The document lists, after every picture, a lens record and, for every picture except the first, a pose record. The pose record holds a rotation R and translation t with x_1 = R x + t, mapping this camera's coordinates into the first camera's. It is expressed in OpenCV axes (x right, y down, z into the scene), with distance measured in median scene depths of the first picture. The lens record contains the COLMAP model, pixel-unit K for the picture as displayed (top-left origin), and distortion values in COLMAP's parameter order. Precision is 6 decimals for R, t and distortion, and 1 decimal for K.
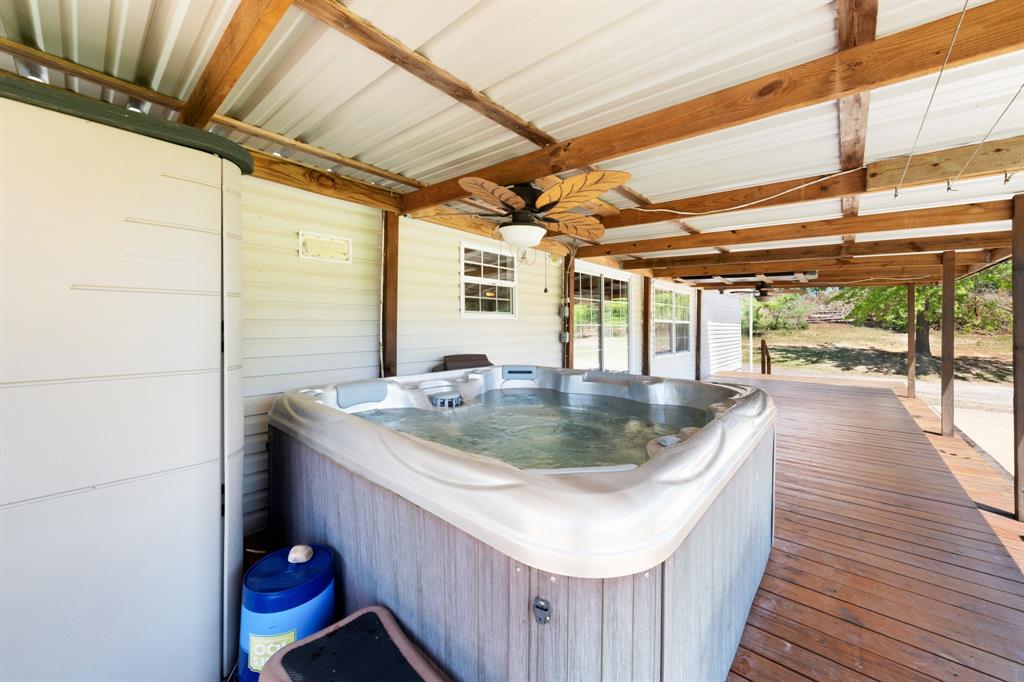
lens RADIAL K [[382.6, 0, 511.1], [0, 382.6, 334.6], [0, 0, 1]] dist [-0.000327, -0.000067]
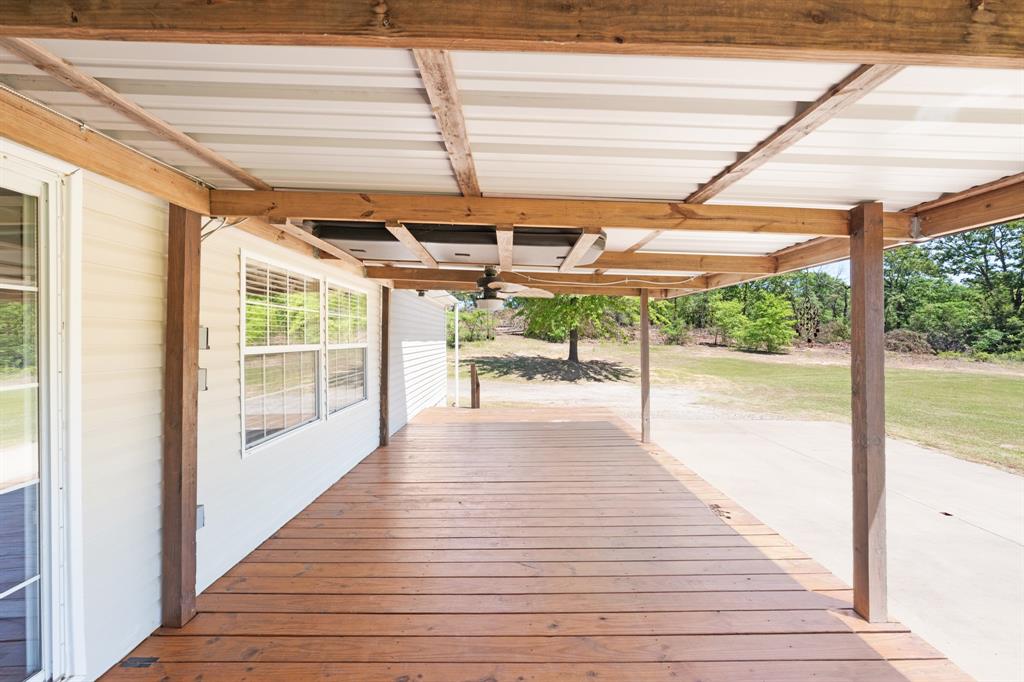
lens RADIAL K [[382.6, 0, 511.1], [0, 382.6, 334.6], [0, 0, 1]] dist [-0.000327, -0.000067]
pose [[0.753605, -0.004200, 0.657315, 0.107817], [0.023260, 0.999524, -0.020282, -0.013026], [-0.656916, 0.030573, 0.753343, 0.188120]]
